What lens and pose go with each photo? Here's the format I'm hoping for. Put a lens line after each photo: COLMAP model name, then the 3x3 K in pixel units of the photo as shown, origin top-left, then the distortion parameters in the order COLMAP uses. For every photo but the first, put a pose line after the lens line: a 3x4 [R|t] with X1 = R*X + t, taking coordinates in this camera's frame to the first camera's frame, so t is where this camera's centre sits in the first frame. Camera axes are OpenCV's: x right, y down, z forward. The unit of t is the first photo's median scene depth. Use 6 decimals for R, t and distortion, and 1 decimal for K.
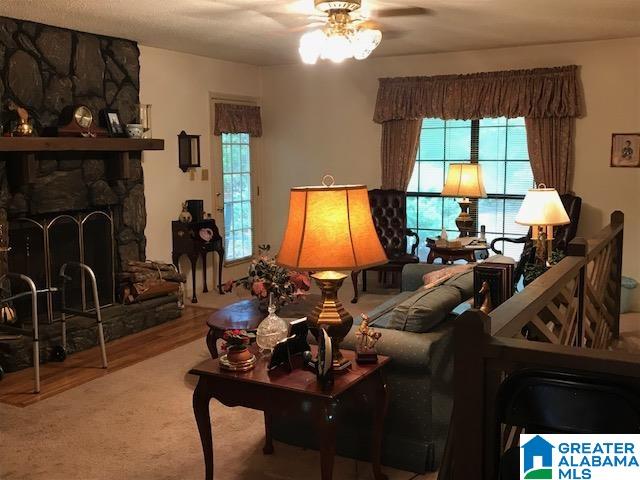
lens RADIAL K [[698.5, 0, 320.0], [0, 698.5, 240.0], [0, 0, 1]] dist [0.020560, -0.246443]
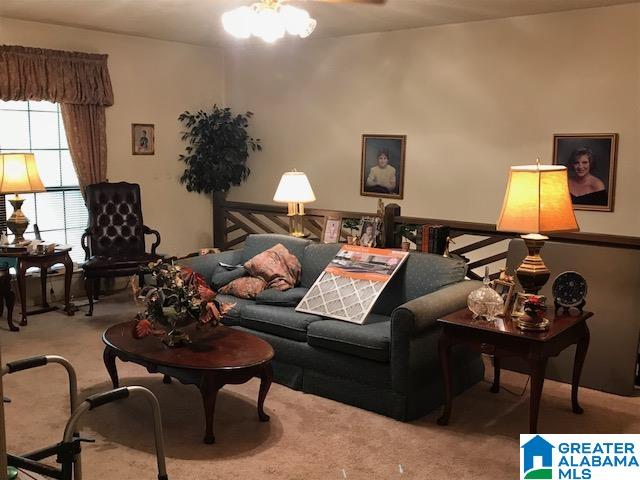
lens RADIAL K [[698.5, 0, 320.0], [0, 698.5, 240.0], [0, 0, 1]] dist [0.020560, -0.246443]
pose [[0.208122, -0.122509, 0.970400, -0.590469], [0.109231, 0.988830, 0.101409, -0.053528], [-0.971984, 0.084892, 0.219179, 0.498724]]
